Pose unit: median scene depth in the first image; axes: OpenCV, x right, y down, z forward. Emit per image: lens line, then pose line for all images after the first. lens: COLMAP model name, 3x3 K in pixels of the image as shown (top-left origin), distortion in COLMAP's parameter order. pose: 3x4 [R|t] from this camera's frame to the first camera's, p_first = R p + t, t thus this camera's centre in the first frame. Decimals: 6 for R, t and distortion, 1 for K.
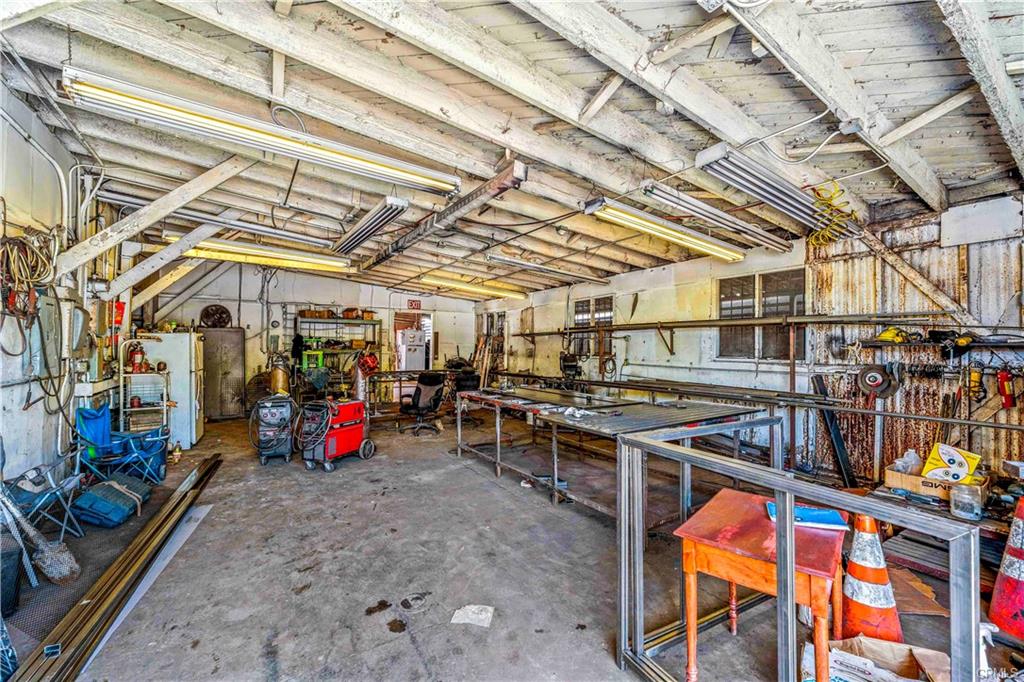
lens RADIAL K [[414.0, 0, 504.6], [0, 414.0, 344.6], [0, 0, 1]] dist [-0.000109, -0.000607]
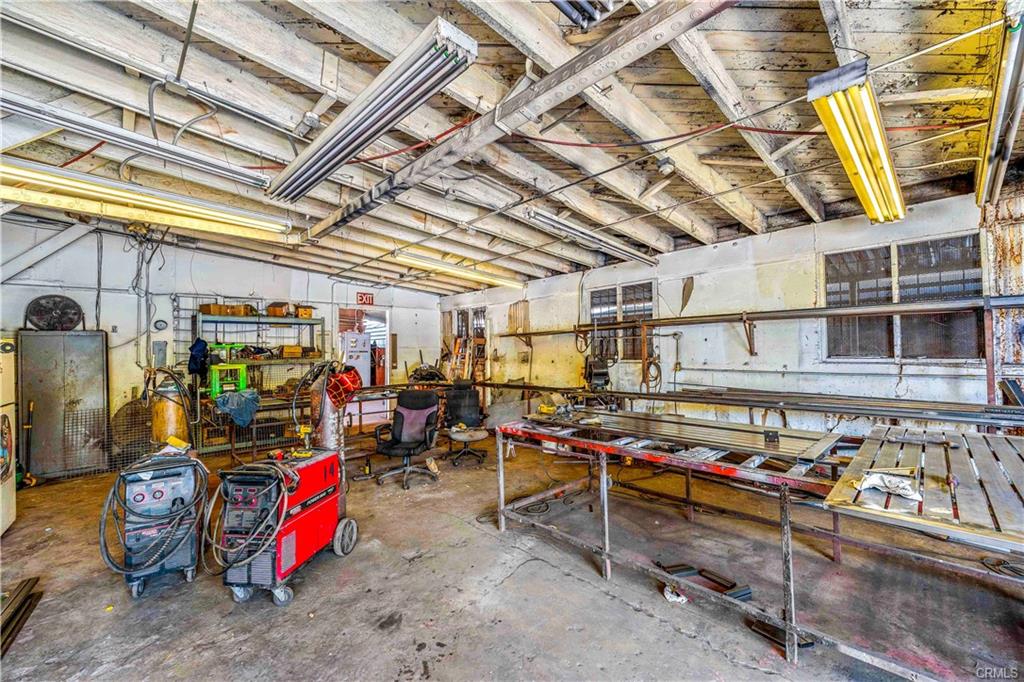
lens RADIAL K [[414.0, 0, 504.6], [0, 414.0, 344.6], [0, 0, 1]] dist [-0.000109, -0.000607]
pose [[0.982801, -0.020443, 0.183532, -0.151801], [0.021949, 0.999740, -0.006177, -0.000781], [-0.183358, 0.010099, 0.982994, 0.279146]]
